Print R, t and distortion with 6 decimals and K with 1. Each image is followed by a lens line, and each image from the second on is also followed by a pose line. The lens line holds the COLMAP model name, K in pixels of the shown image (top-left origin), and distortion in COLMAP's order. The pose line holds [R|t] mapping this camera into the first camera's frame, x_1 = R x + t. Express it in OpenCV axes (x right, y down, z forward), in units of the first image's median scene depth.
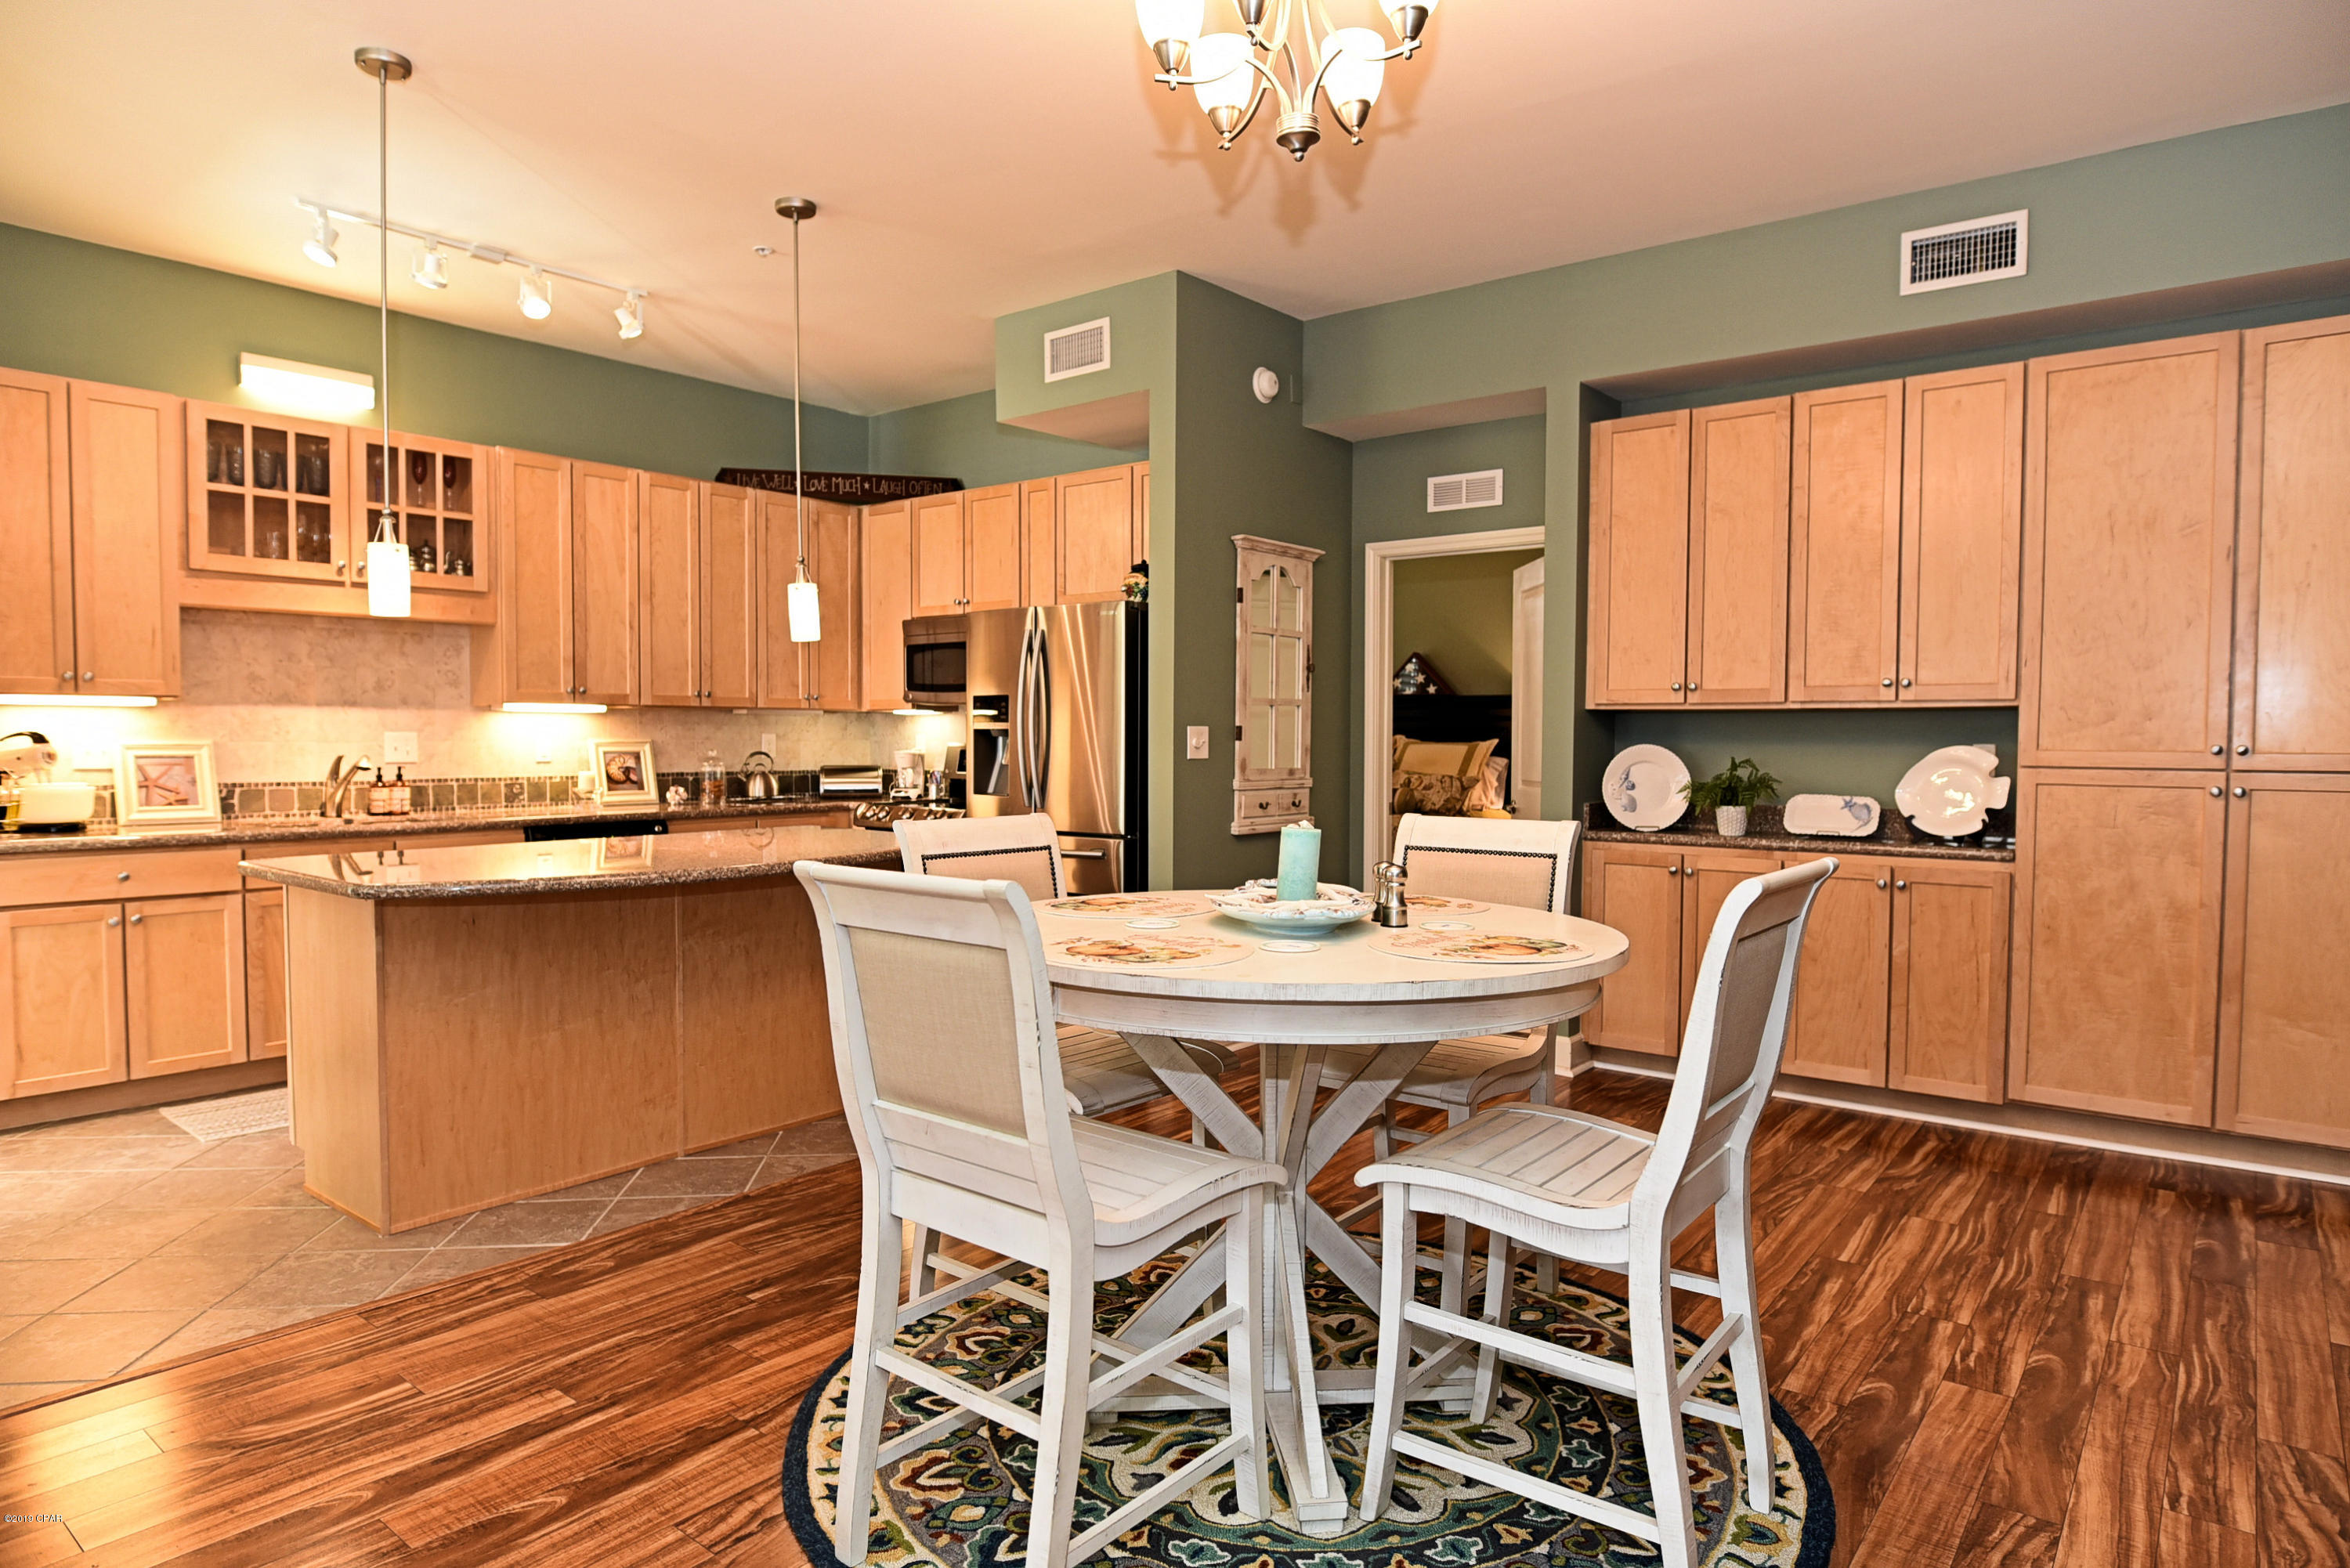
lens RADIAL K [[1354.0, 0, 1185.0], [0, 1354.0, 792.7], [0, 0, 1]] dist [-0.024650, 0.001773]
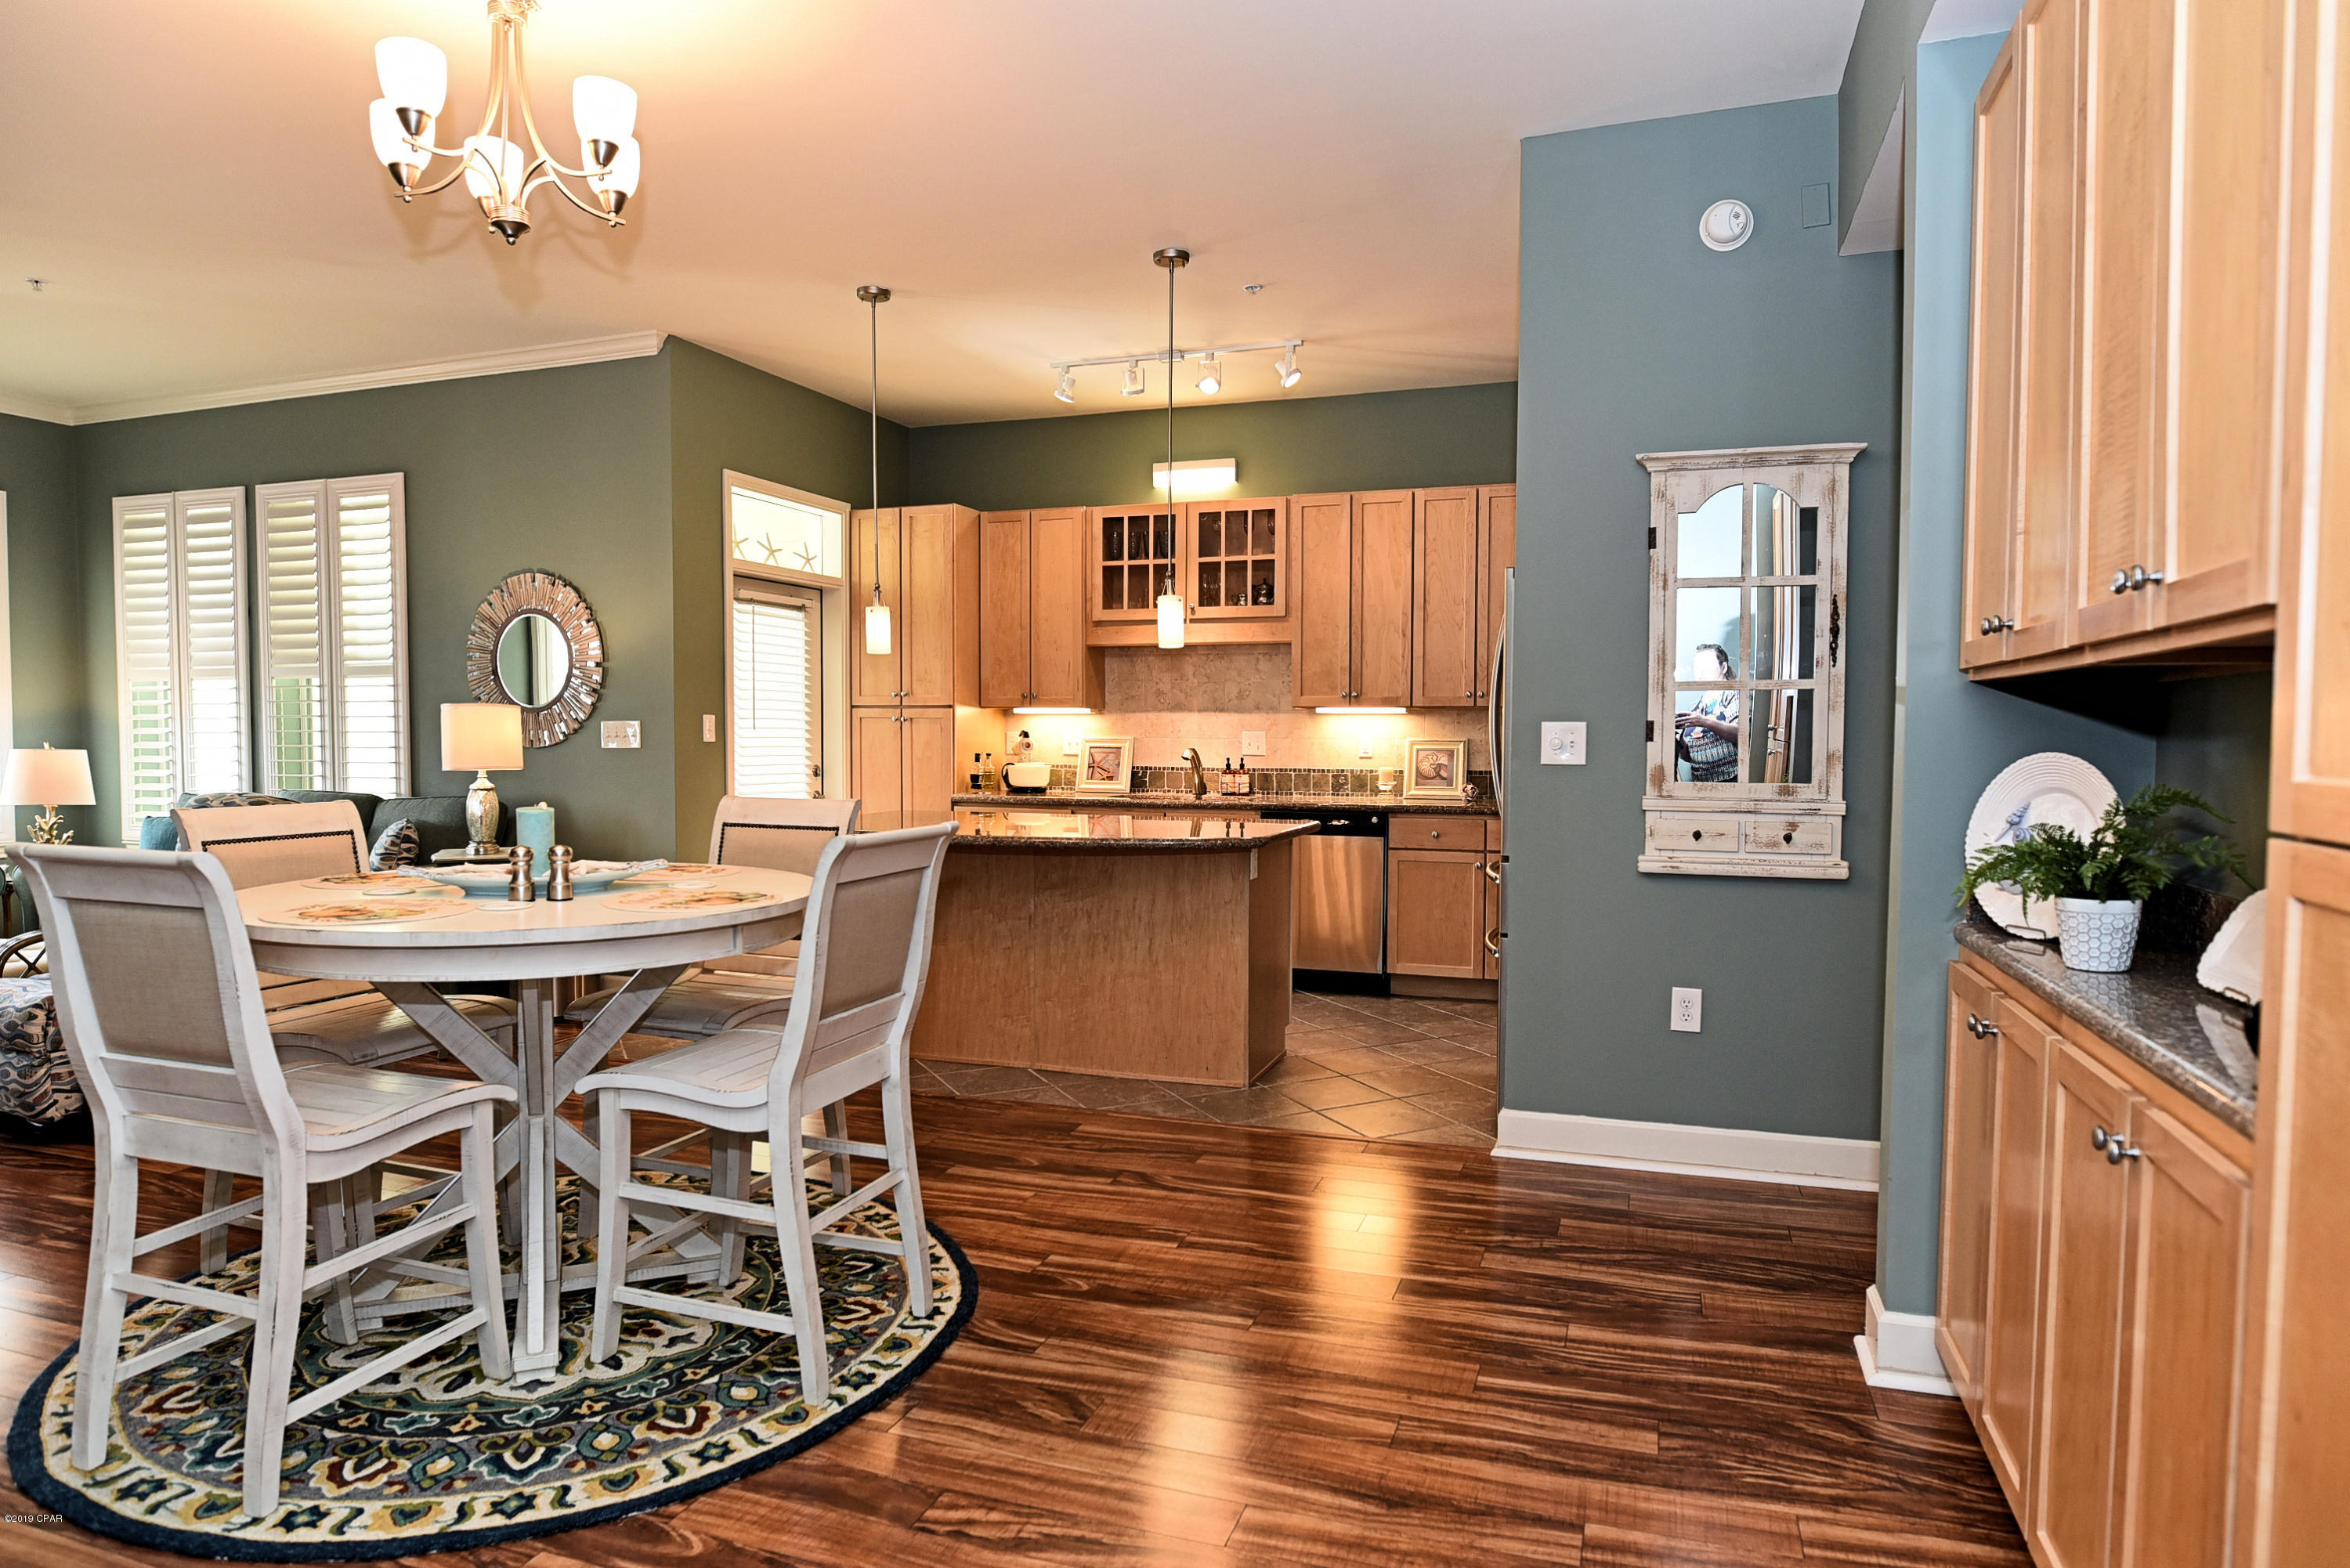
lens RADIAL K [[1354.0, 0, 1182.5], [0, 1354.0, 793.2], [0, 0, 1]] dist [-0.024650, 0.001773]
pose [[0.330501, 0.041287, -0.942902, 0.682051], [-0.043665, 0.998642, 0.028422, -0.022097], [0.942795, 0.031778, 0.331855, 0.569729]]
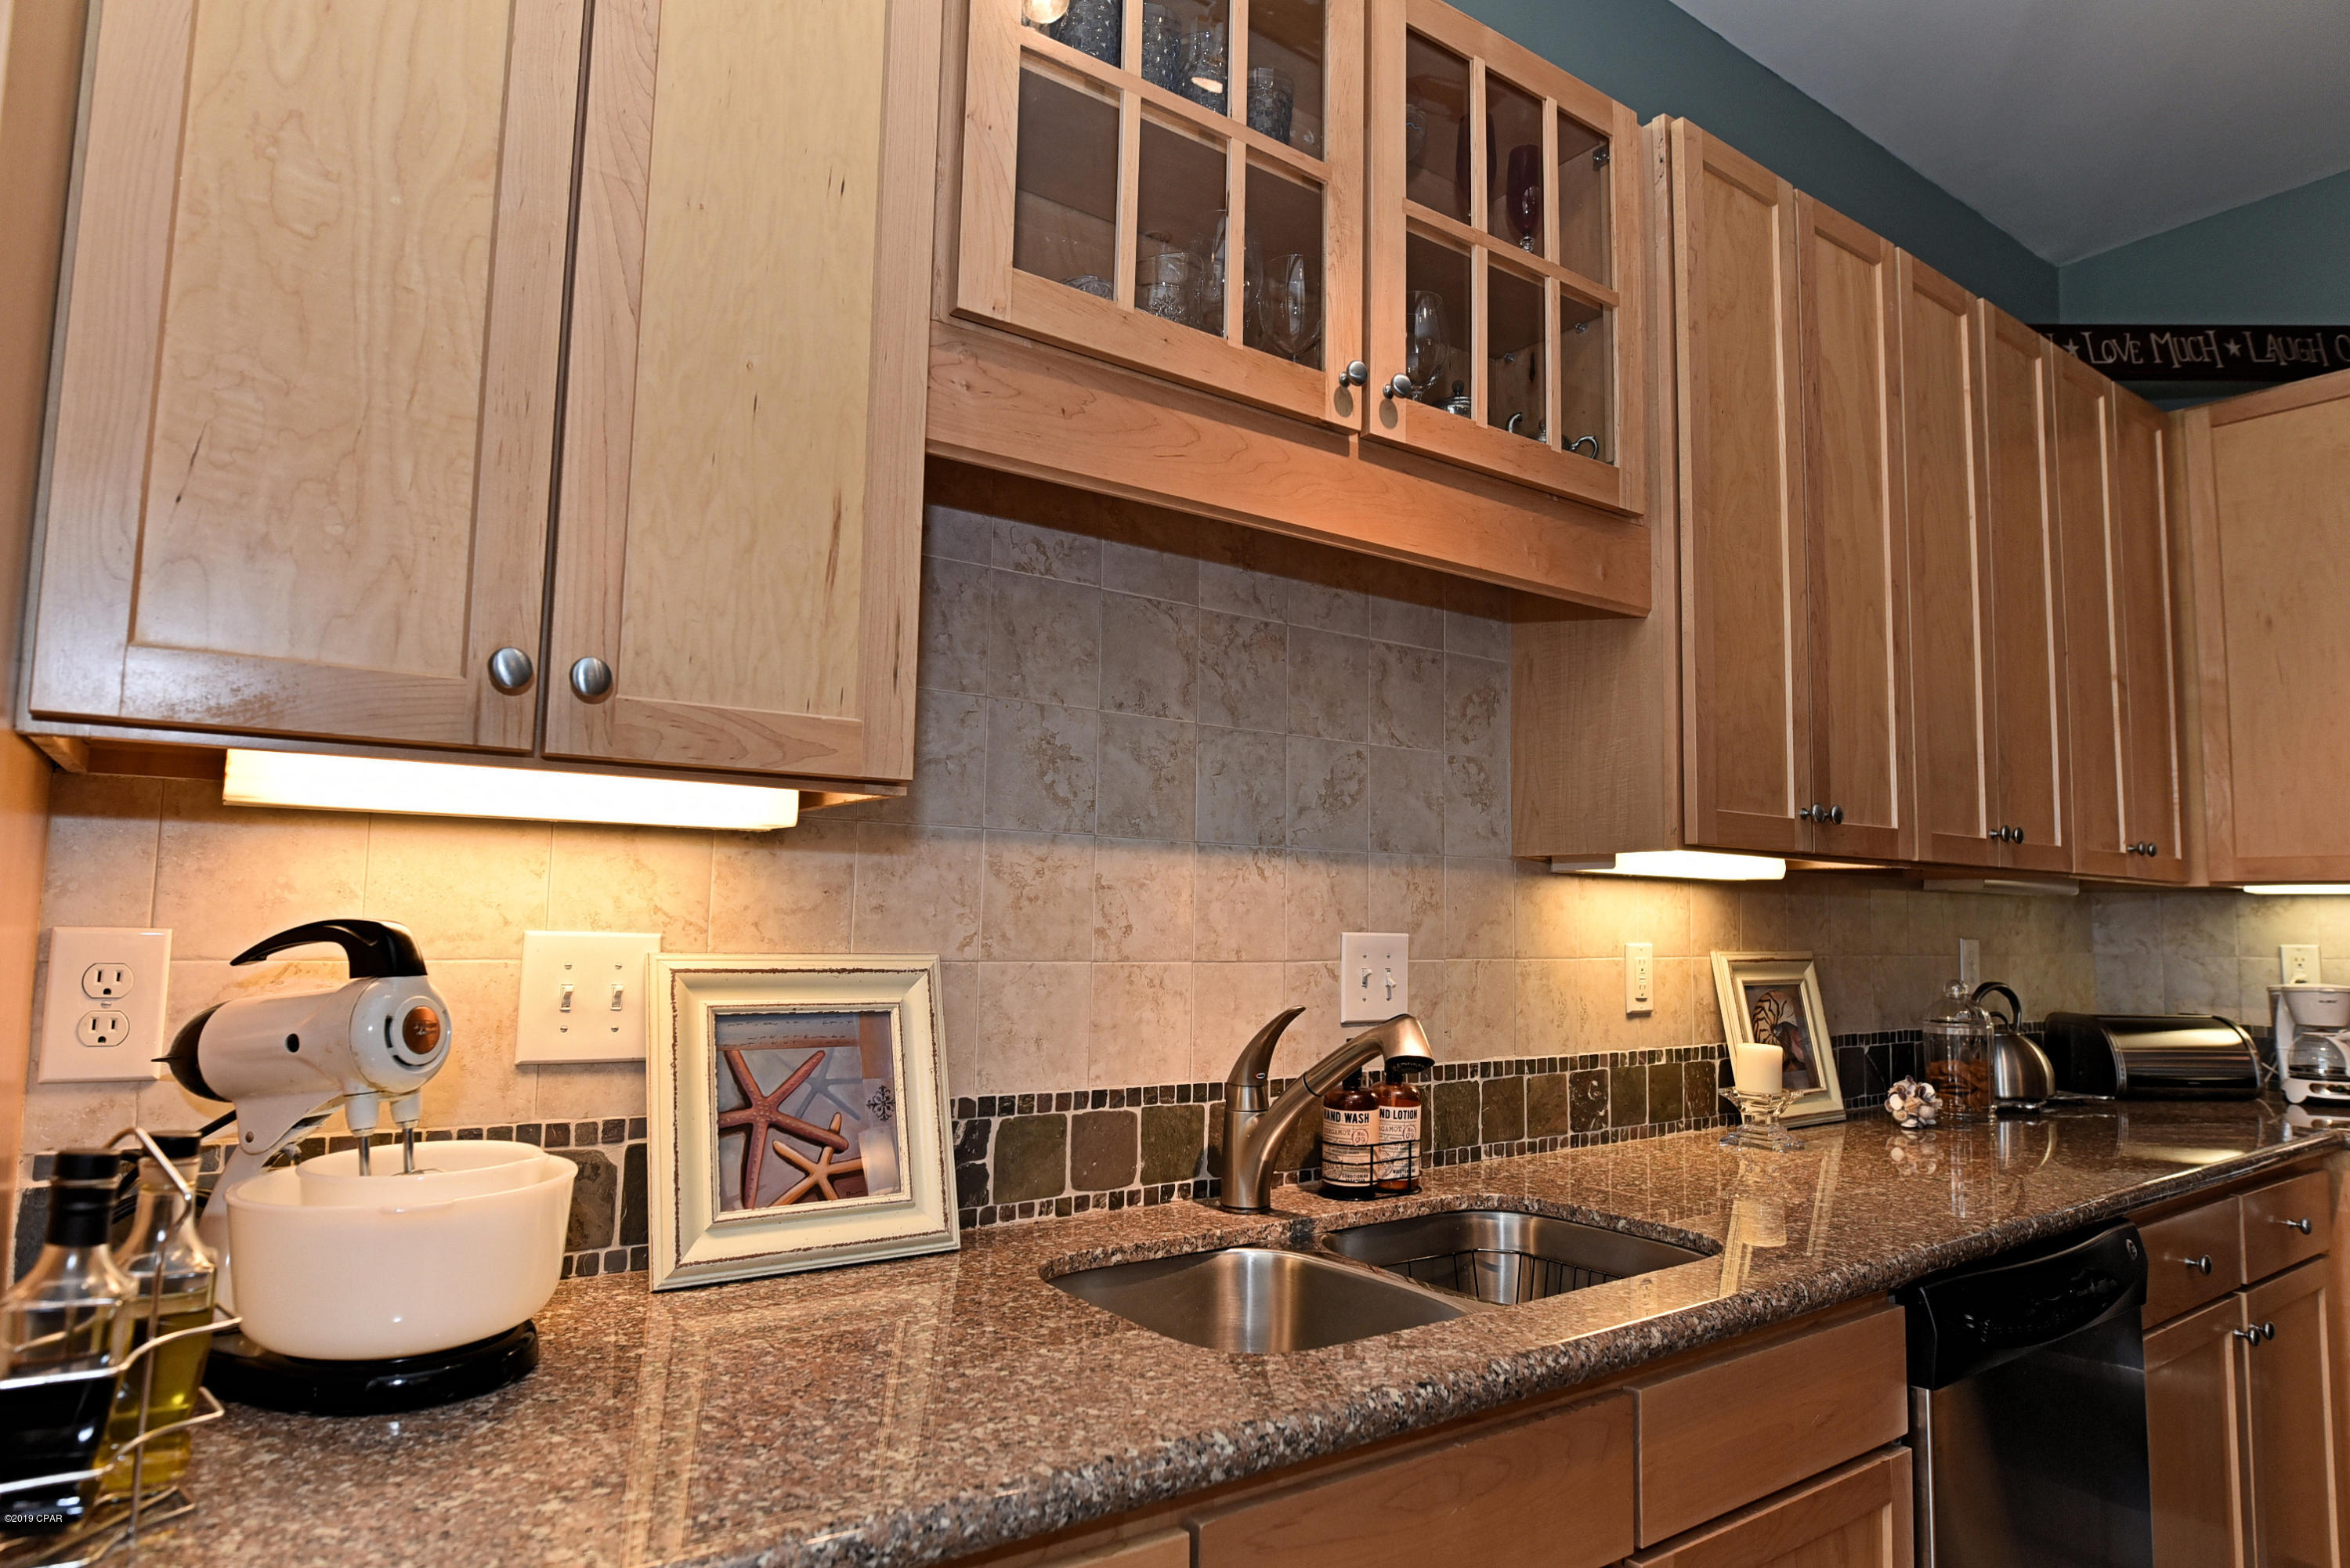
lens RADIAL K [[1354.0, 0, 1185.7], [0, 1354.0, 792.0], [0, 0, 1]] dist [-0.024650, 0.001773]
pose [[0.961784, -0.012903, -0.273504, -0.598297], [-0.025161, 0.990497, -0.135210, -0.036389], [0.272650, 0.136924, 0.952320, 0.732155]]
